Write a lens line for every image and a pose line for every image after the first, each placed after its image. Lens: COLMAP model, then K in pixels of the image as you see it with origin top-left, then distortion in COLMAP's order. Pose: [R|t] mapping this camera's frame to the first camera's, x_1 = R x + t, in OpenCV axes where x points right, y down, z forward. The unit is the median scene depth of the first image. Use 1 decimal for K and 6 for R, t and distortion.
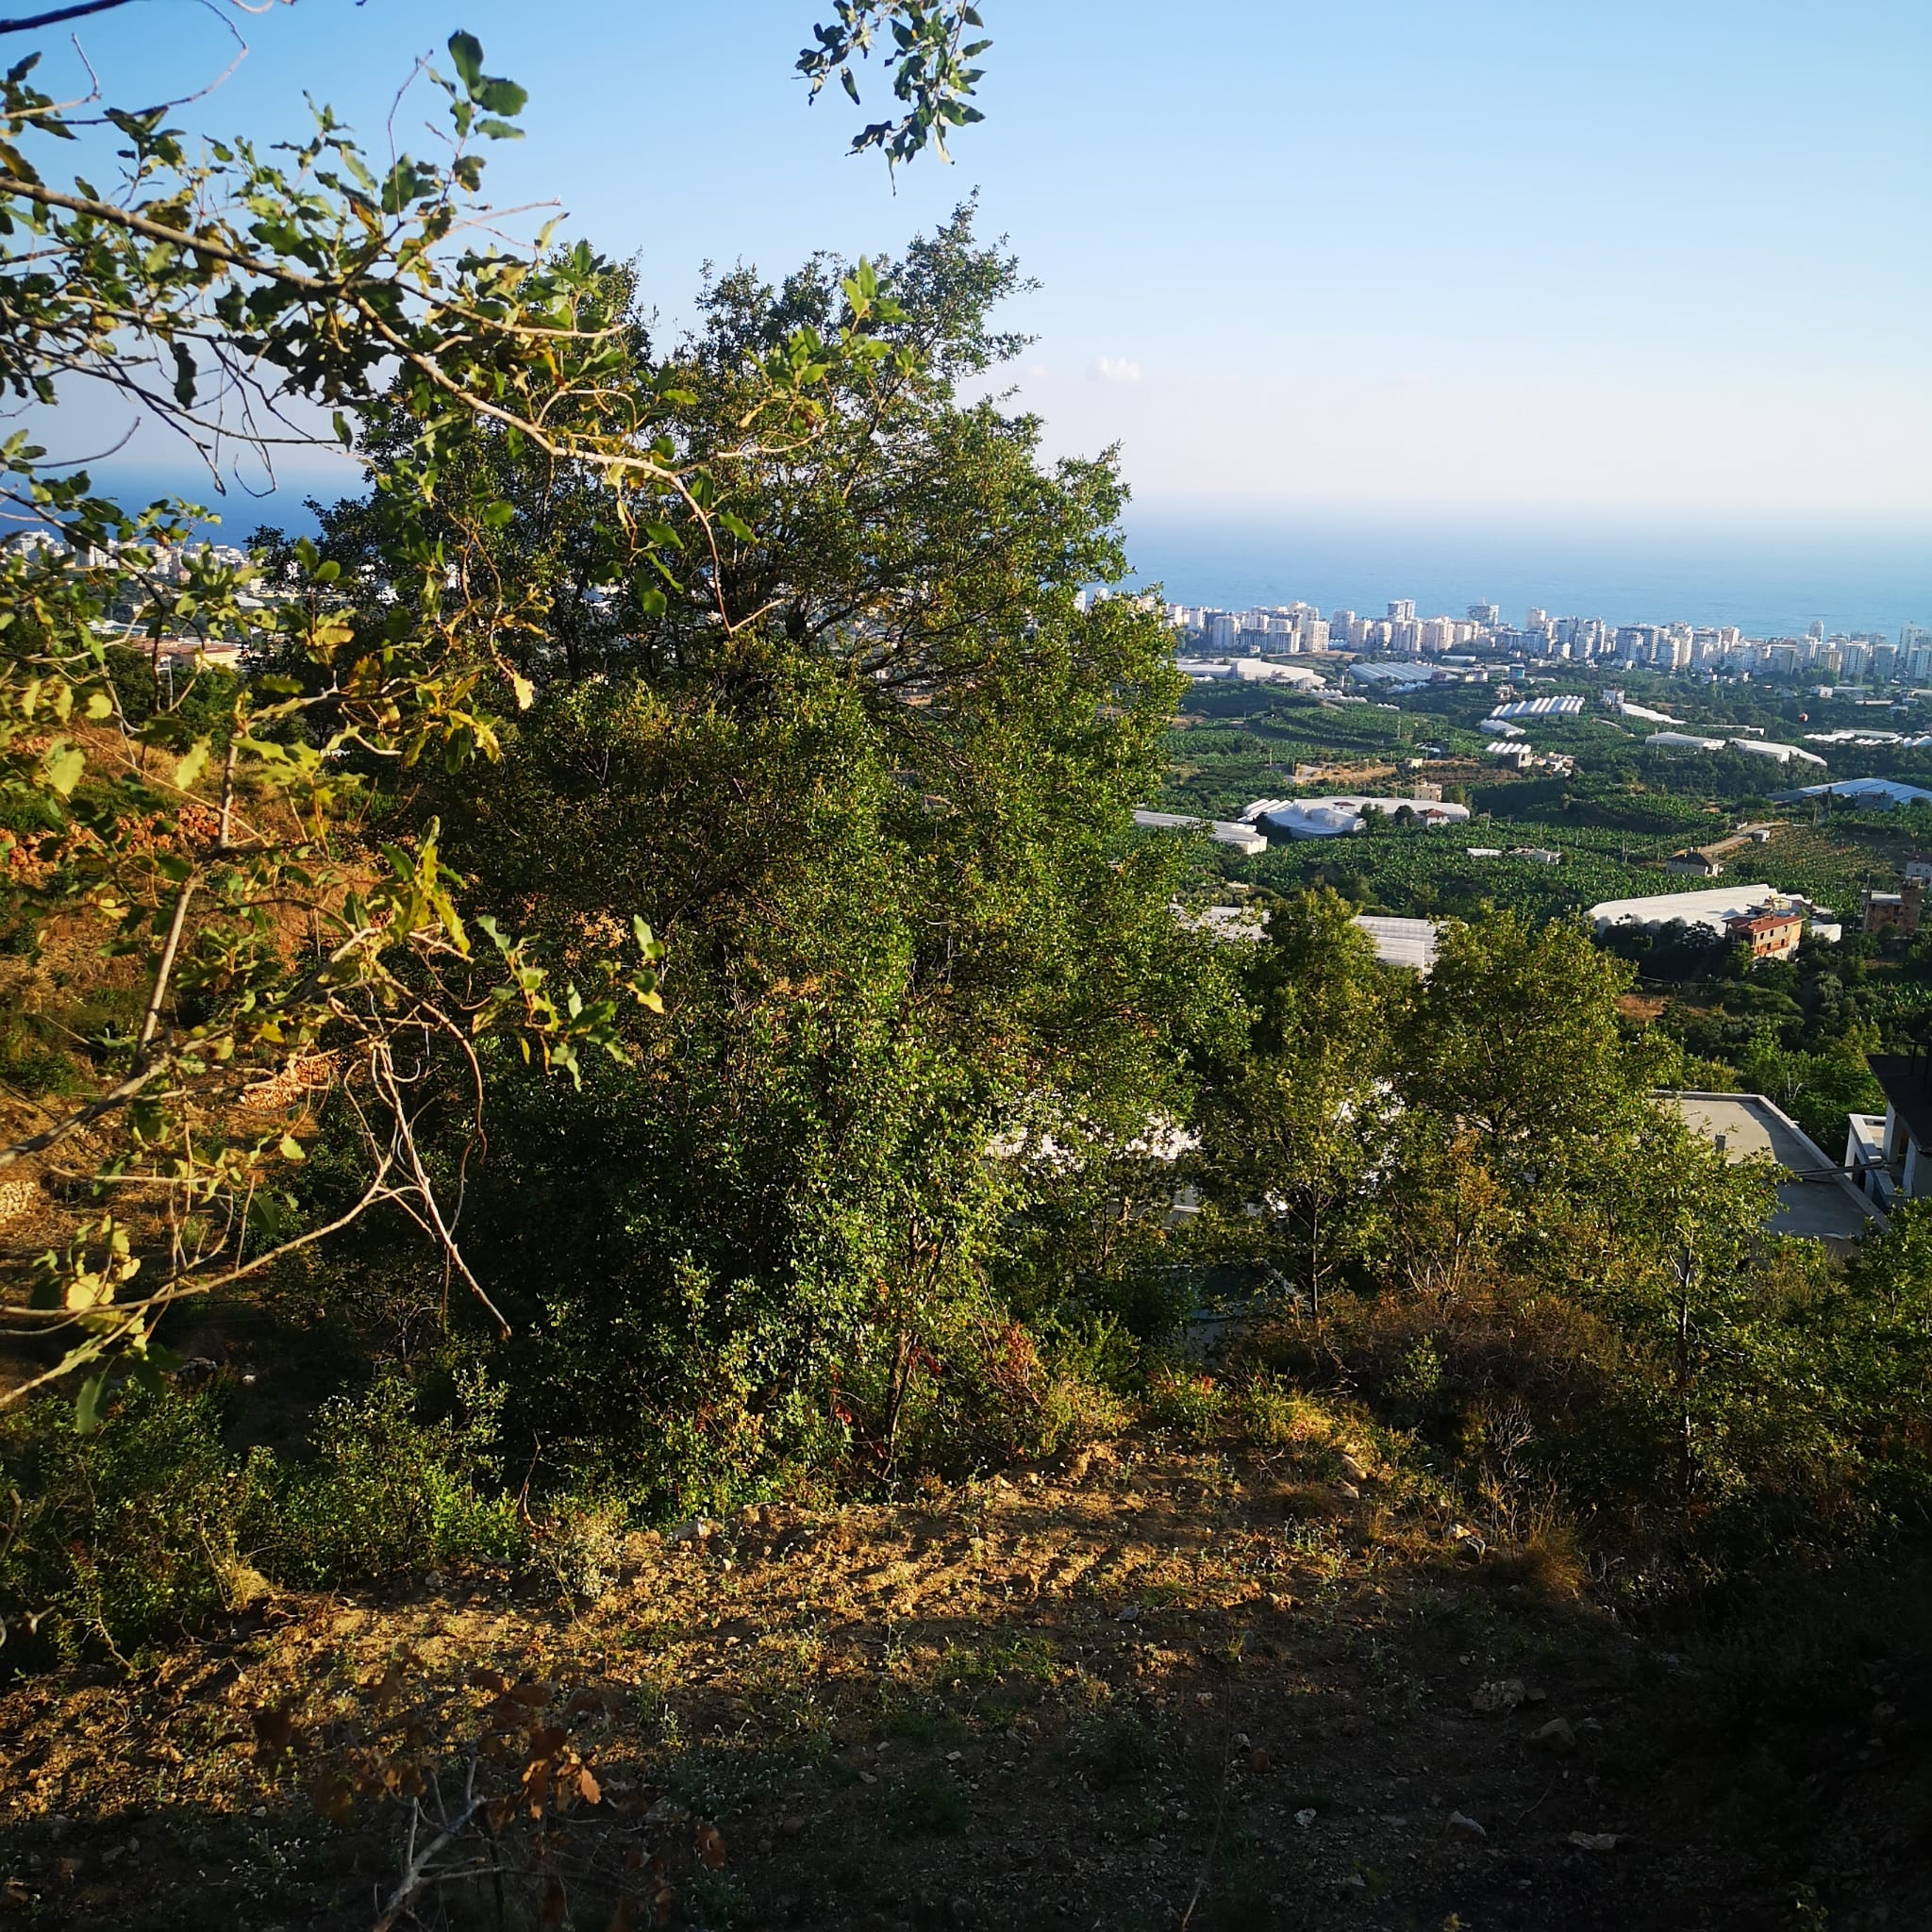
lens RADIAL K [[1986.4, 0, 969.9], [0, 1986.4, 963.0], [0, 0, 1]] dist [0.087166, -0.106256]
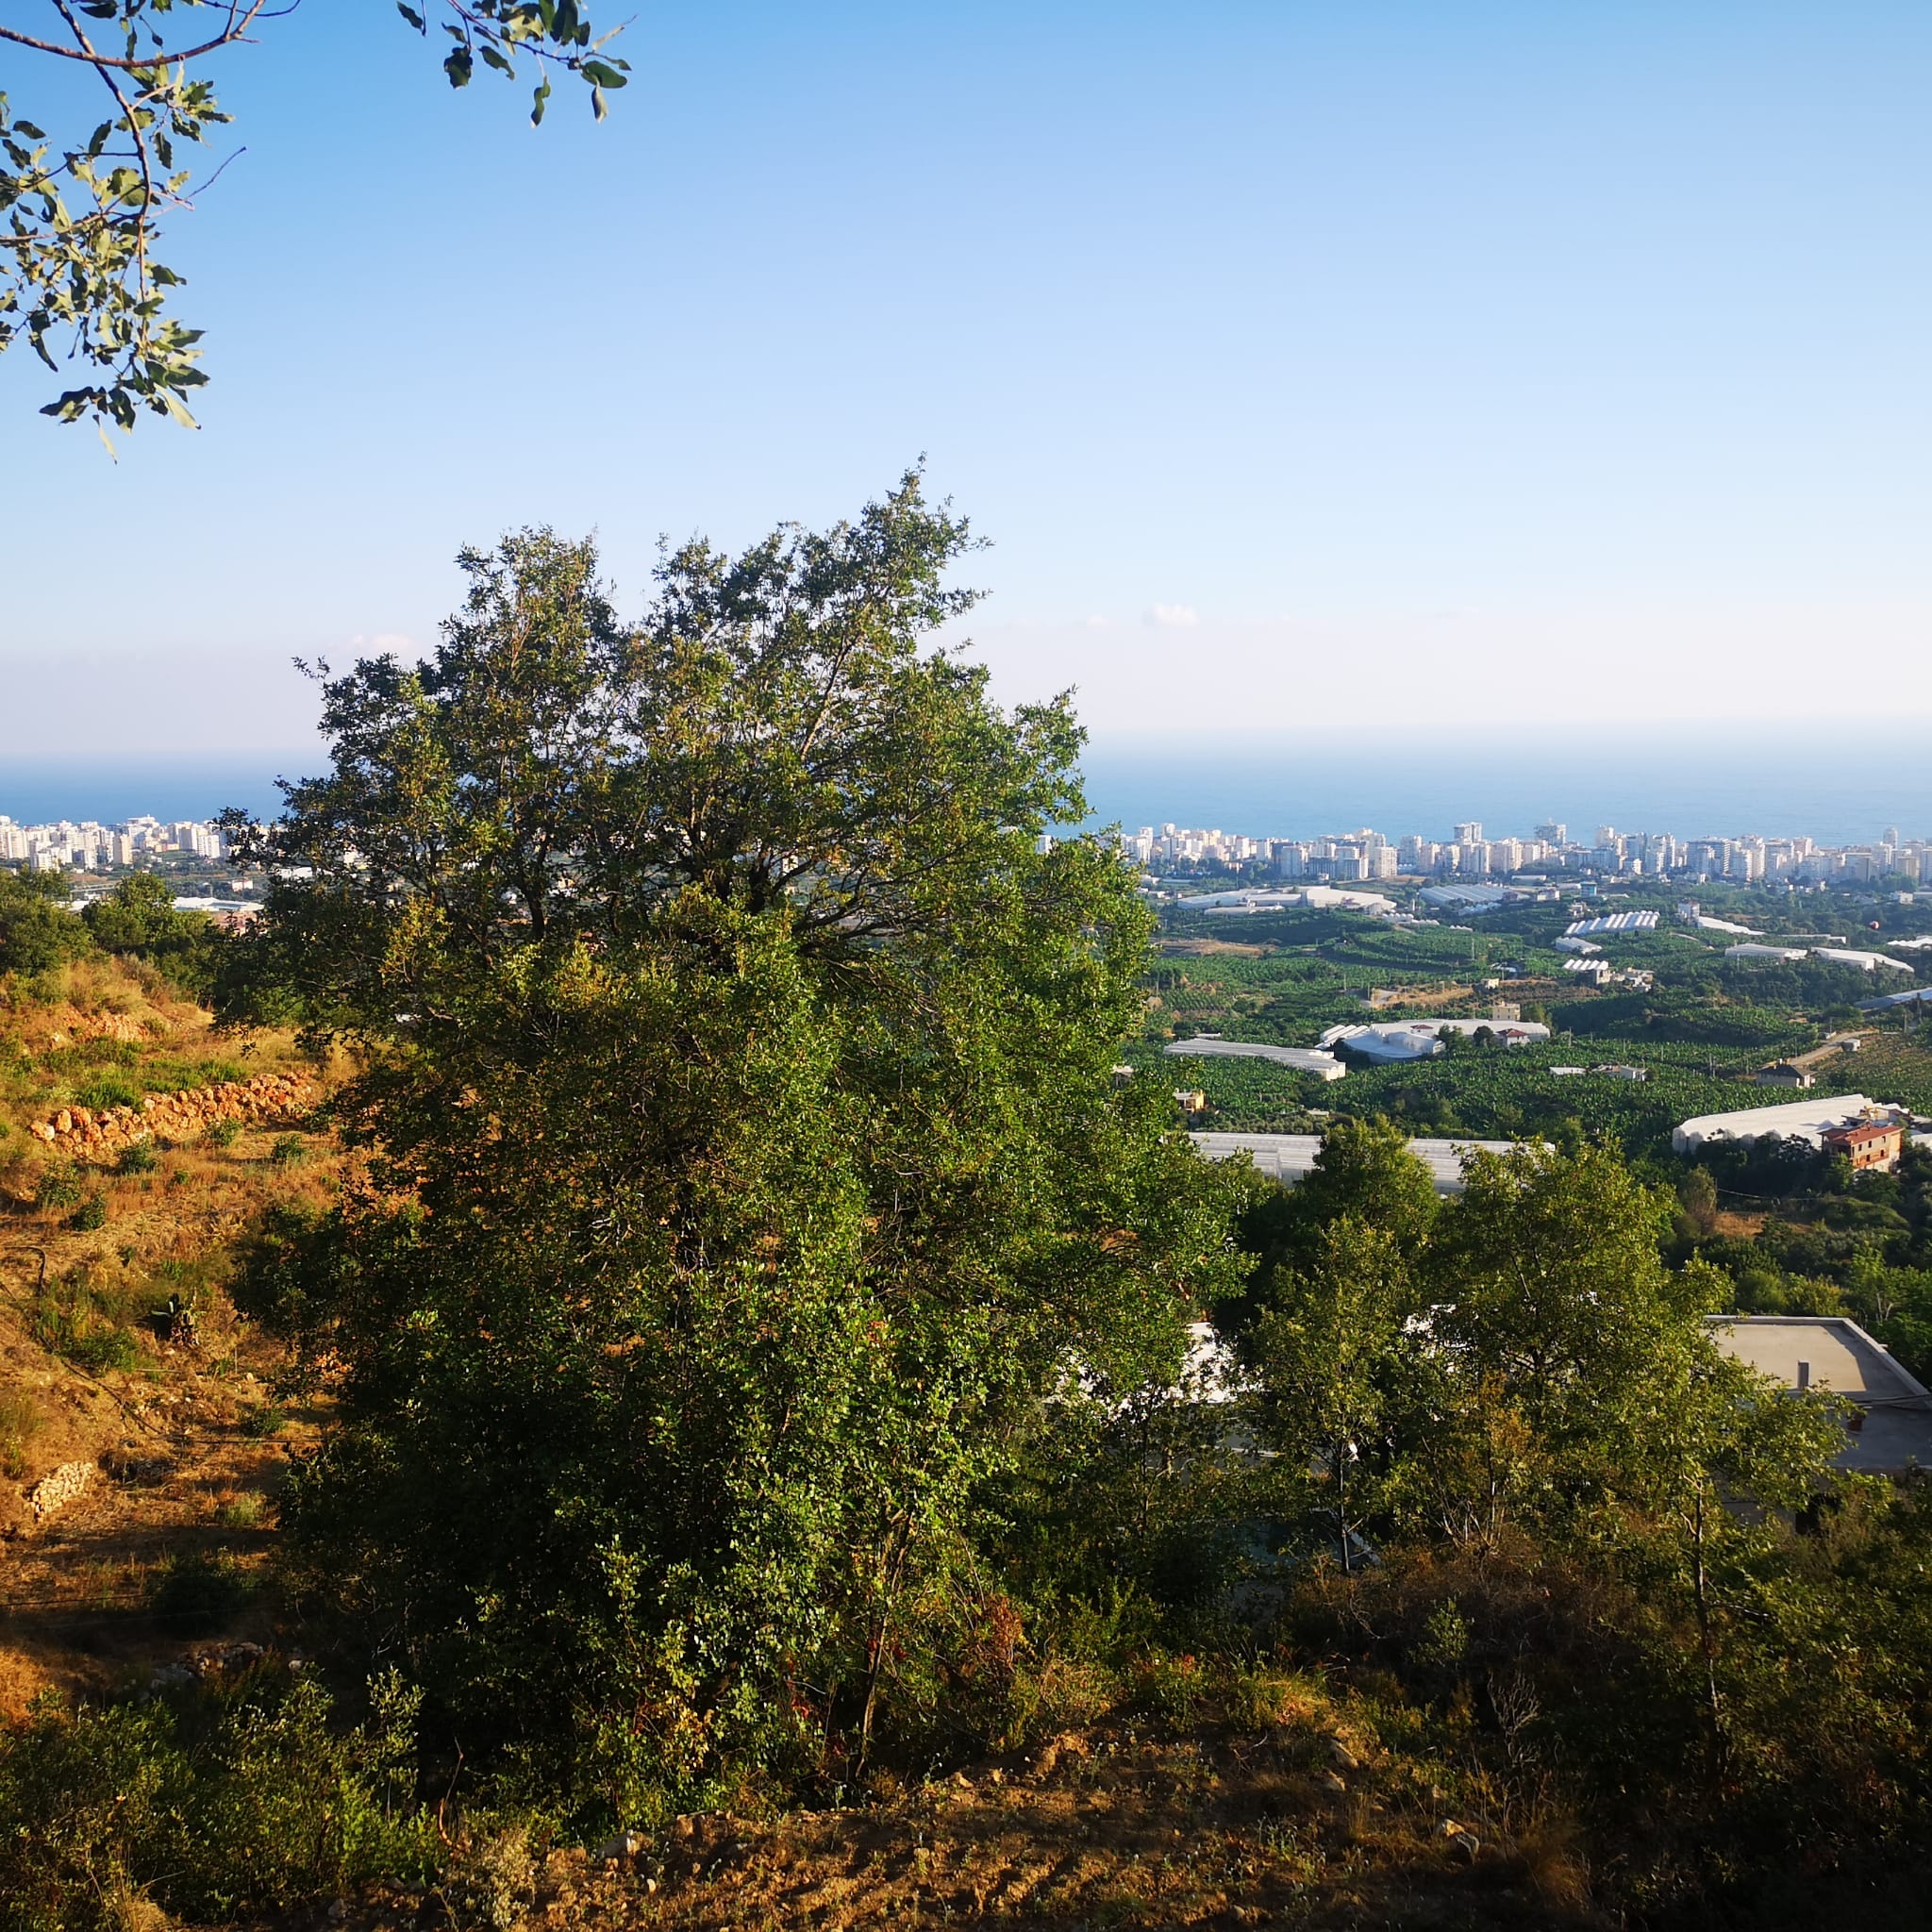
lens RADIAL K [[1983.1, 0, 961.7], [0, 1983.1, 957.3], [0, 0, 1]] dist [0.081061, -0.077793]
pose [[0.998339, -0.040080, -0.041385, 0.065849], [0.034723, 0.991810, -0.122914, -0.005812], [0.045973, 0.121272, 0.991554, 0.023690]]
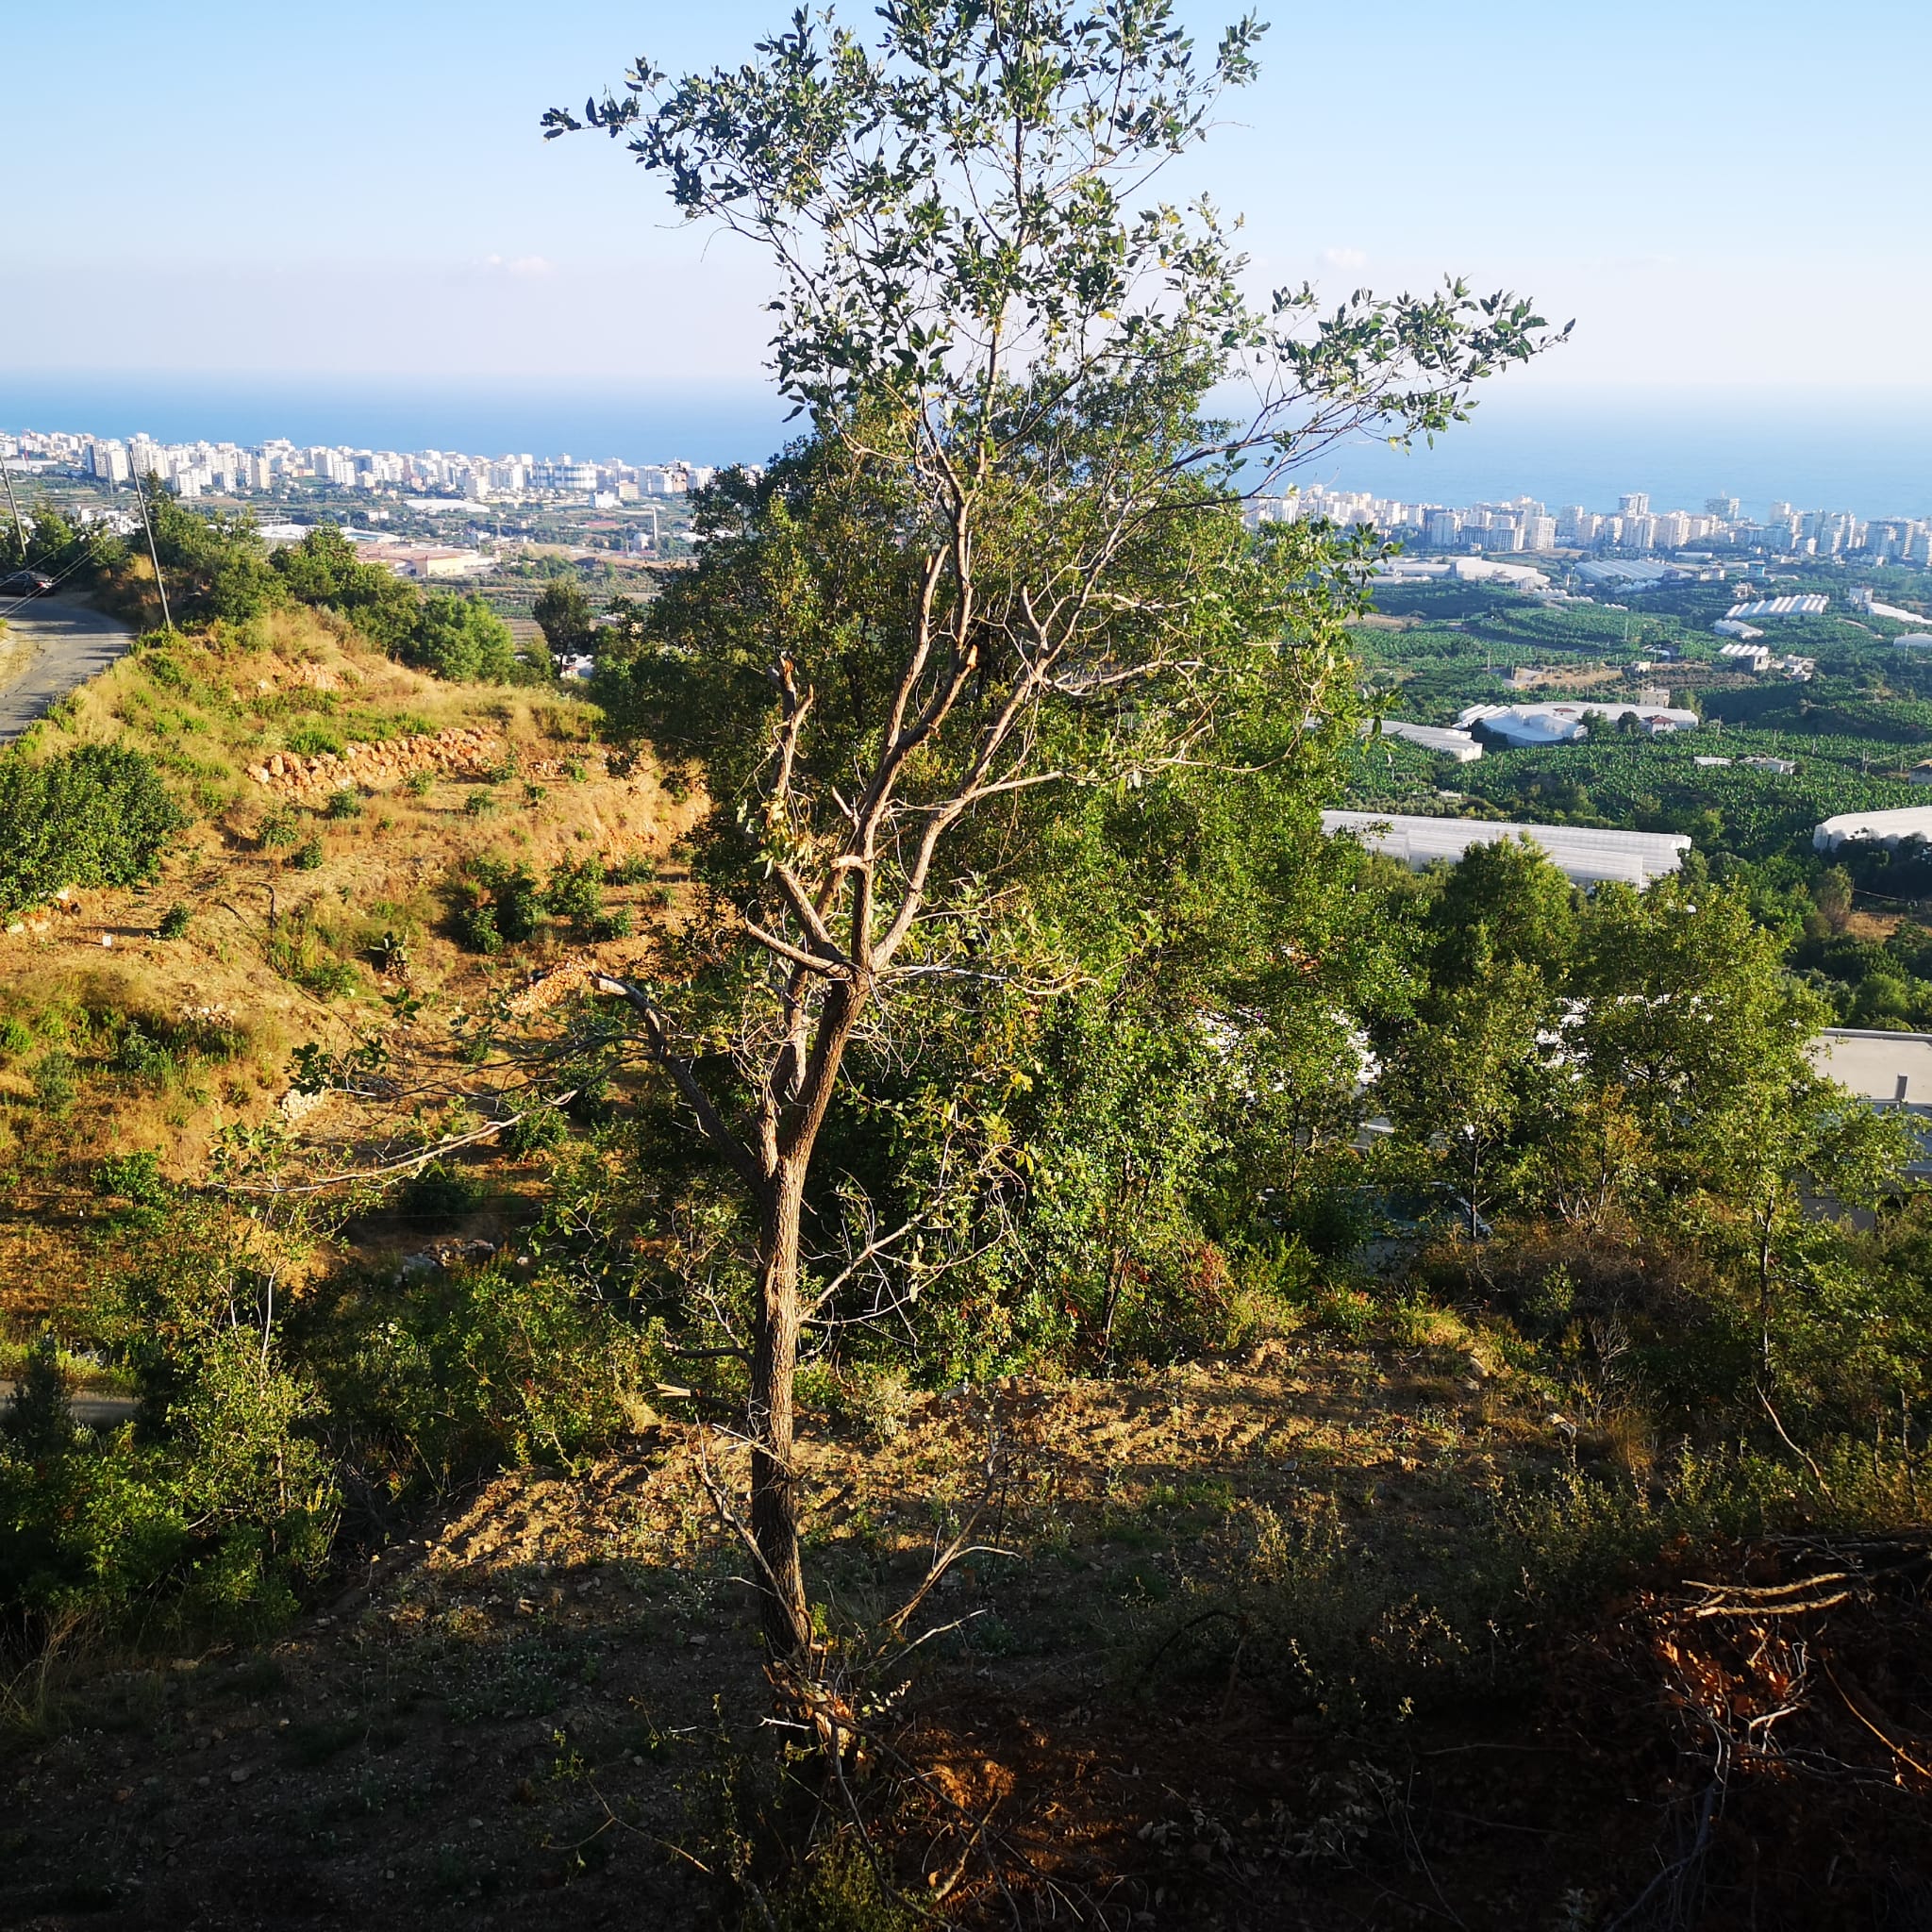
lens RADIAL K [[1983.1, 0, 961.7], [0, 1983.1, 957.3], [0, 0, 1]] dist [0.081061, -0.077793]
pose [[0.994295, 0.016077, -0.105450, -0.002436], [-0.011243, 0.998866, 0.046272, -0.057286], [0.106074, -0.044822, 0.993347, -0.259568]]
